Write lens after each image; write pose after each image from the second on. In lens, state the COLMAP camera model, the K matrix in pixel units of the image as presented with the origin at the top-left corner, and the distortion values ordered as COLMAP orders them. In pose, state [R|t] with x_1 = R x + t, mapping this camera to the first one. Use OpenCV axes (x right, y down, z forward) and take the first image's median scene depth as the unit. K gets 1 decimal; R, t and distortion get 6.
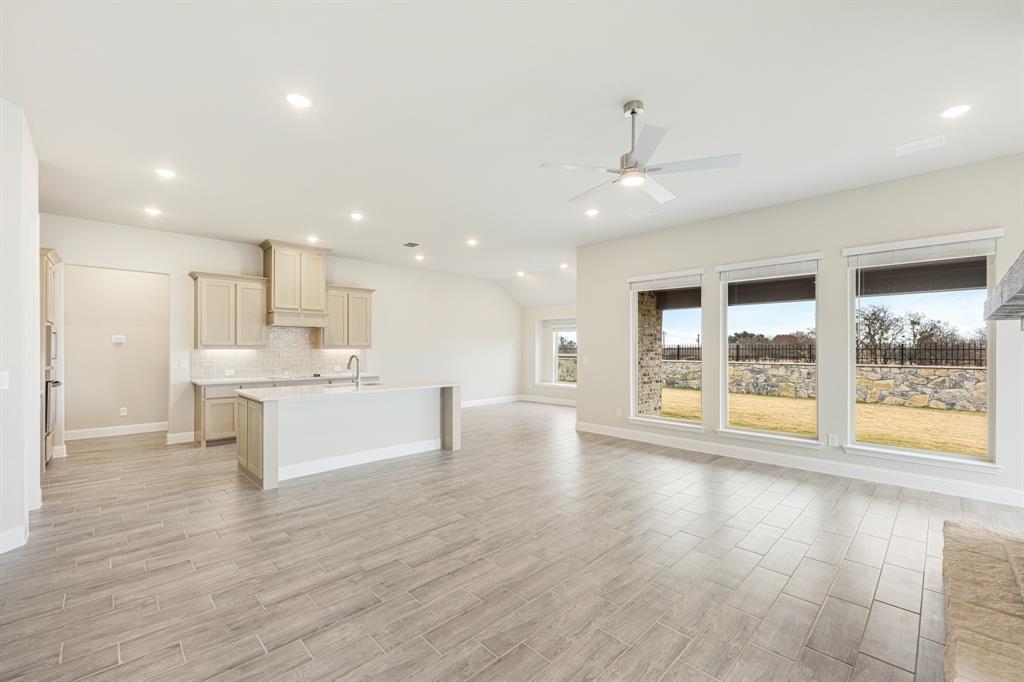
lens RADIAL K [[420.6, 0, 513.2], [0, 420.6, 347.0], [0, 0, 1]] dist [-0.000249, -0.000088]
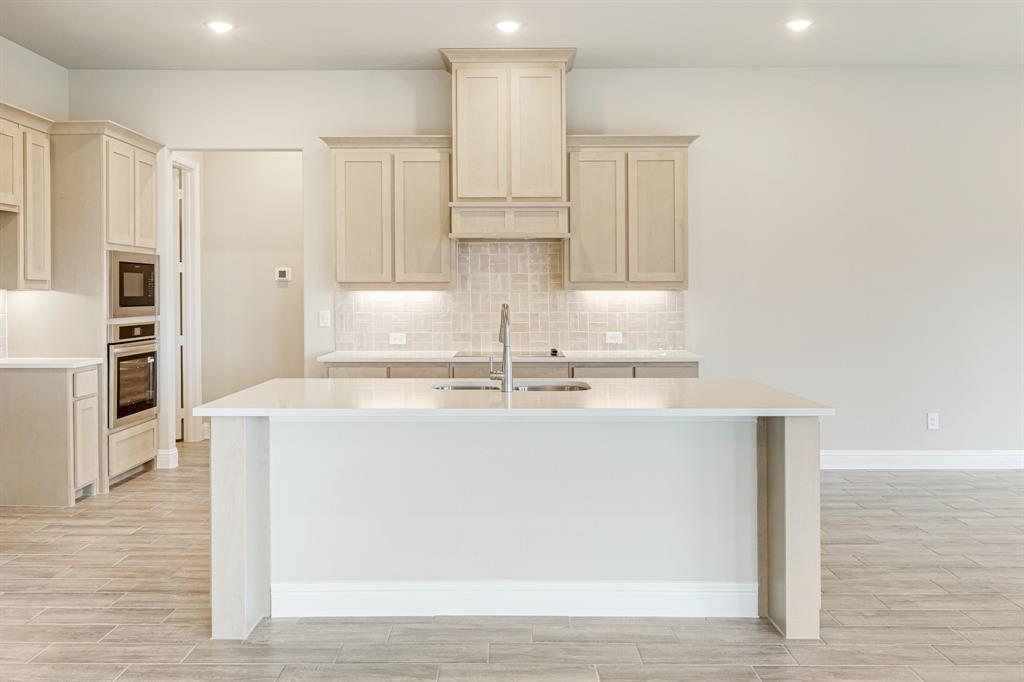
lens RADIAL K [[847.5, 0, 509.1], [0, 847.5, 289.3], [0, 0, 1]] dist [-0.002829, -0.002009]
pose [[0.710744, -0.004712, -0.703435, 0.109932], [0.003747, 0.999989, -0.002913, 0.006691], [0.703440, -0.000566, 0.710754, 0.381273]]
